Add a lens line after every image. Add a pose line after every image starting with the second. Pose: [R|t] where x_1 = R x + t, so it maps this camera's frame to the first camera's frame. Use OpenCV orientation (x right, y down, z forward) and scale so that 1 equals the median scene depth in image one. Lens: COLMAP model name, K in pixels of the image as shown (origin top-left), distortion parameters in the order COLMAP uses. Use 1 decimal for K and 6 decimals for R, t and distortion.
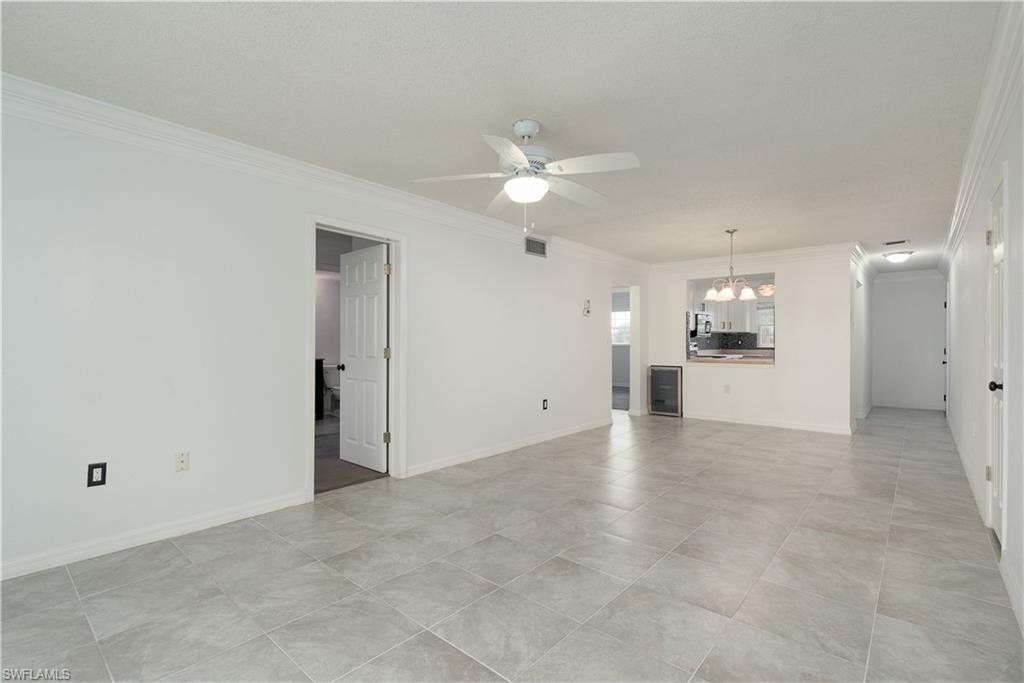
lens RADIAL K [[473.6, 0, 504.3], [0, 473.6, 342.5], [0, 0, 1]] dist [-0.002660, -0.000308]
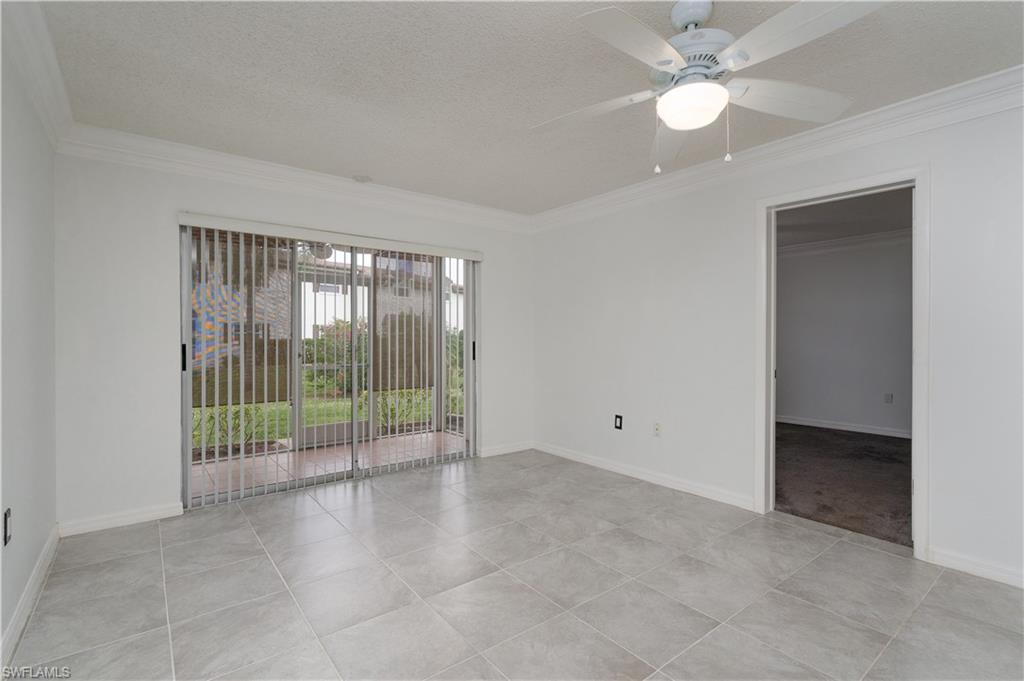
lens RADIAL K [[473.6, 0, 504.3], [0, 473.6, 341.5], [0, 0, 1]] dist [-0.002660, -0.000308]
pose [[-0.190185, 0.001835, -0.981746, 0.675230], [-0.003092, 0.999992, 0.002469, 0.003746], [0.981743, 0.003505, -0.190178, 0.795451]]
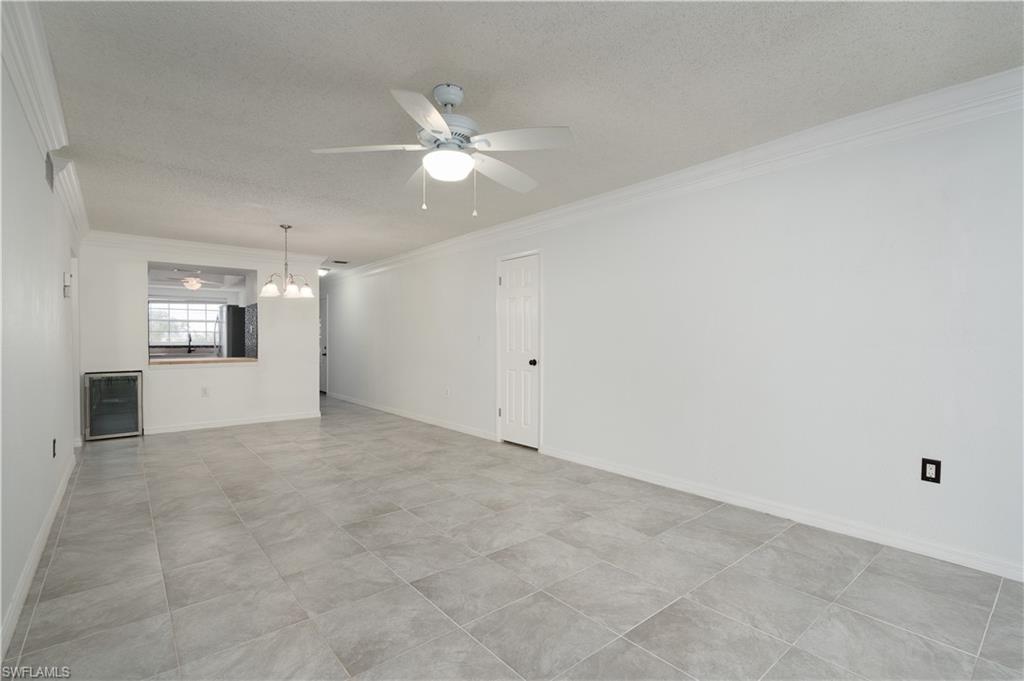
lens RADIAL K [[473.6, 0, 504.3], [0, 473.6, 341.5], [0, 0, 1]] dist [-0.002660, -0.000308]
pose [[0.157082, -0.004770, 0.987574, -0.739174], [0.002773, 0.999987, 0.004388, 0.000982], [-0.987582, 0.002049, 0.157093, 0.695771]]
